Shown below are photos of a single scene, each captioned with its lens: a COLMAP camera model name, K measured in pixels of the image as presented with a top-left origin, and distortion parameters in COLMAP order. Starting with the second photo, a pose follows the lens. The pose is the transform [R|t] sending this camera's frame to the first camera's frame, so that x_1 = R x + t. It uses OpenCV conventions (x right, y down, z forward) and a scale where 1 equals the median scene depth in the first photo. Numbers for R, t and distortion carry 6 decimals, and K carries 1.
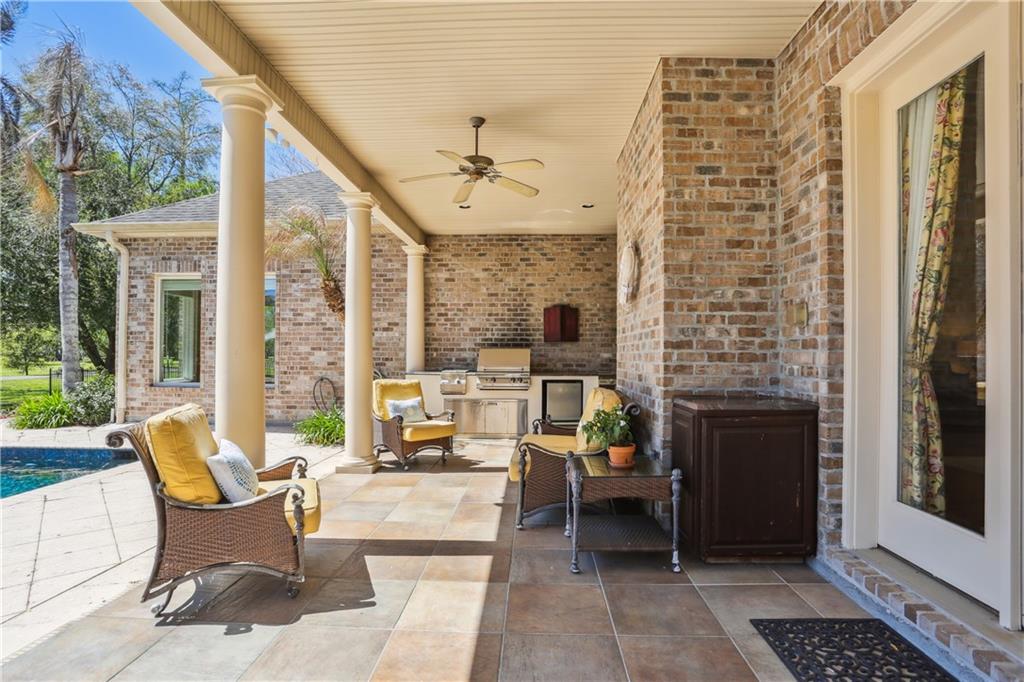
lens RADIAL K [[506.4, 0, 513.1], [0, 506.4, 351.1], [0, 0, 1]] dist [-0.079664, 0.036350]
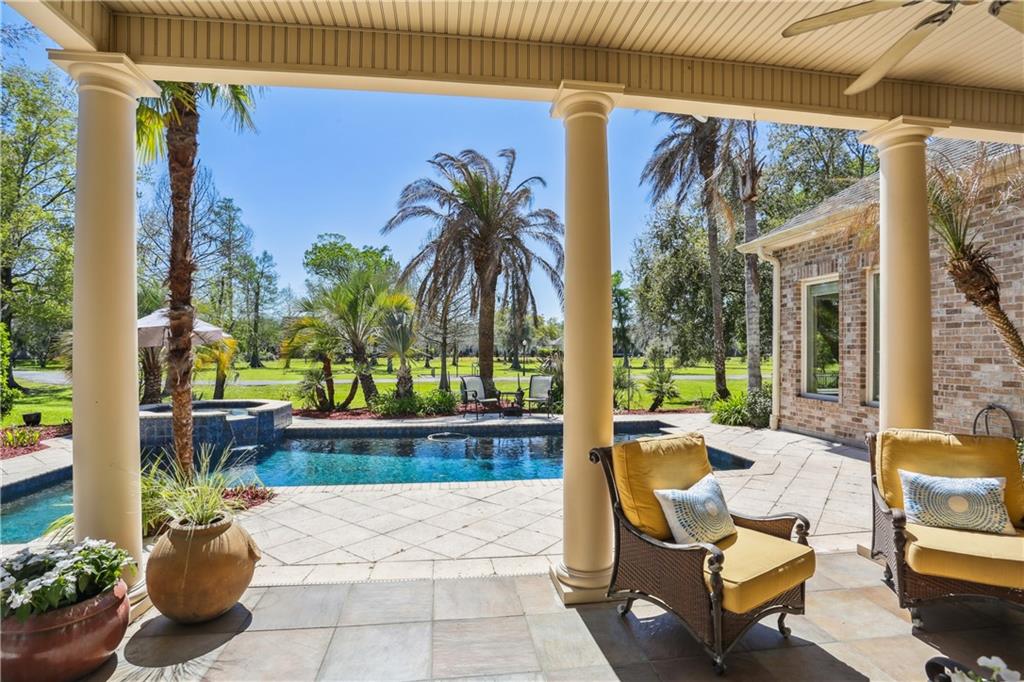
lens RADIAL K [[506.4, 0, 513.1], [0, 506.4, 351.1], [0, 0, 1]] dist [-0.079664, 0.036350]
pose [[0.187291, -0.004184, -0.982296, 0.124605], [0.007518, 0.999968, -0.002826, -0.020006], [0.982276, -0.006856, 0.187316, 0.257893]]
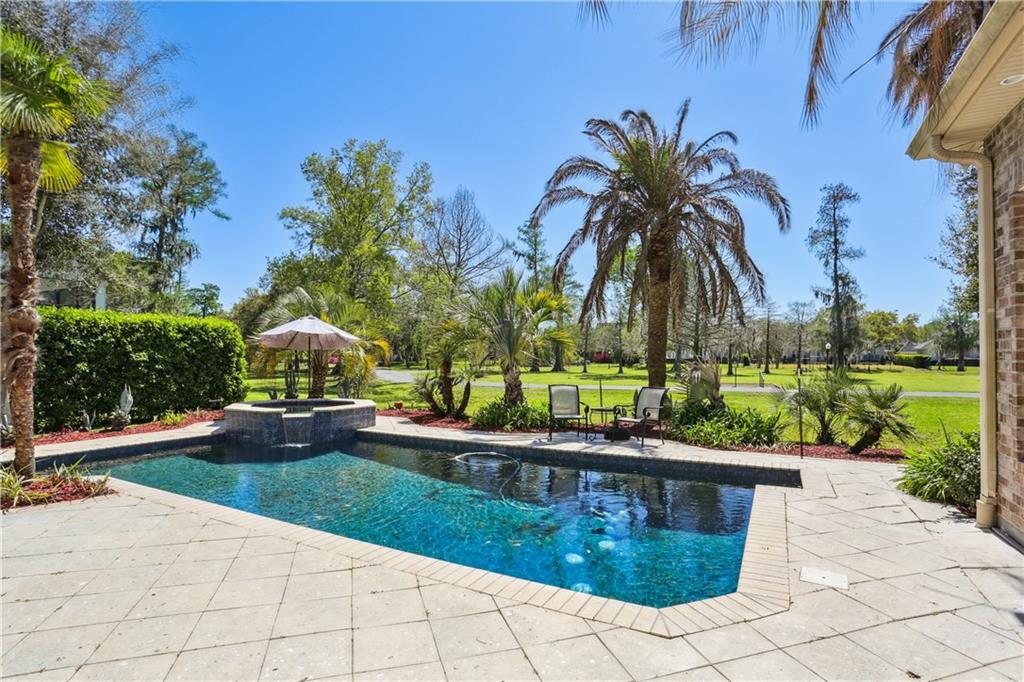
lens RADIAL K [[515.5, 0, 520.7], [0, 515.5, 341.4], [0, 0, 1]] dist [-0.031343, 0.001206]
pose [[-0.417080, -0.033015, -0.908270, -0.171559], [-0.002599, 0.999379, -0.035133, -0.012703], [0.908866, -0.012293, -0.416907, 0.791388]]
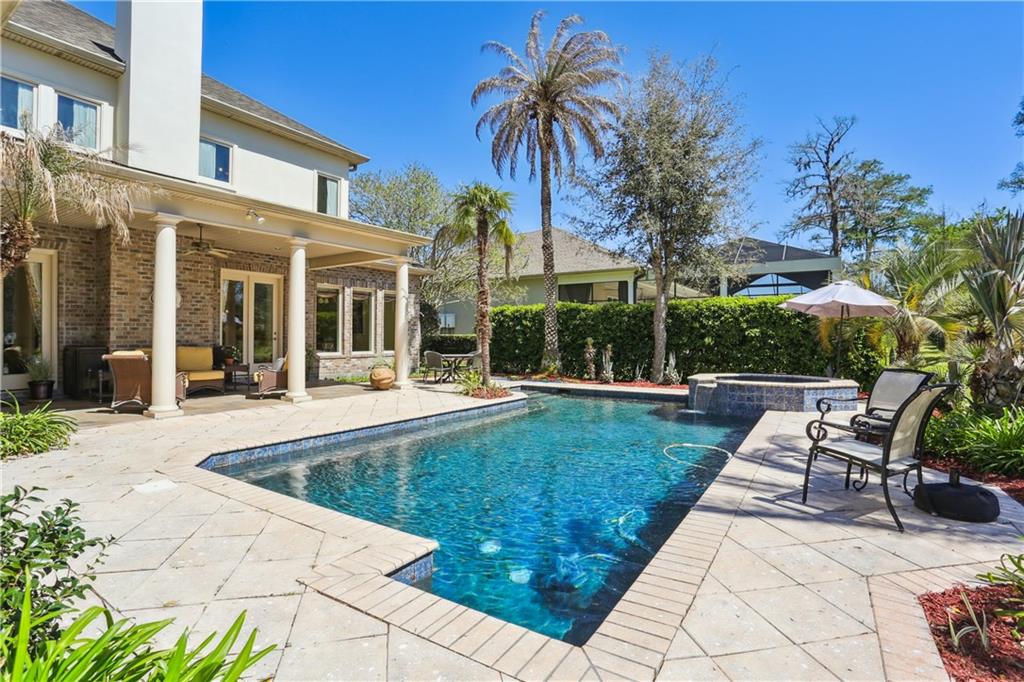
lens RADIAL K [[506.4, 0, 513.1], [0, 506.4, 351.1], [0, 0, 1]] dist [-0.079664, 0.036350]
pose [[-0.868051, -0.021208, 0.496021, -1.154698], [-0.010502, 0.999648, 0.024363, 0.012707], [-0.496363, 0.015939, -0.867968, 1.072310]]
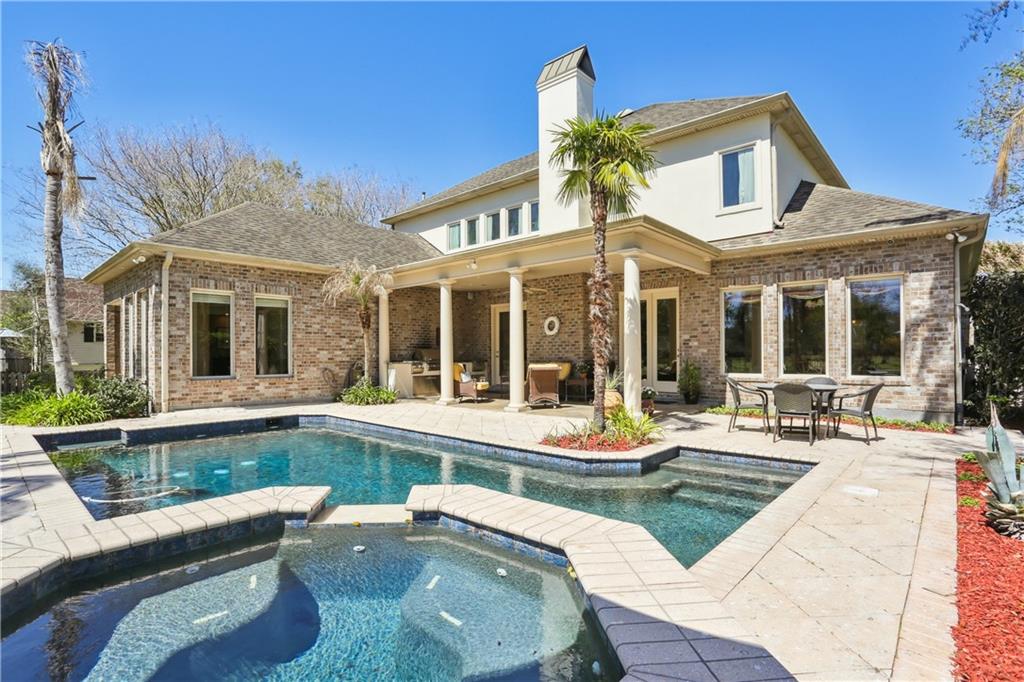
lens RADIAL K [[506.4, 0, 513.1], [0, 506.4, 351.1], [0, 0, 1]] dist [-0.079664, 0.036350]
pose [[0.636581, -0.003175, 0.771203, -1.178975], [0.006652, 0.999977, -0.001374, 0.006456], [-0.771181, 0.006005, 0.636588, -0.409619]]
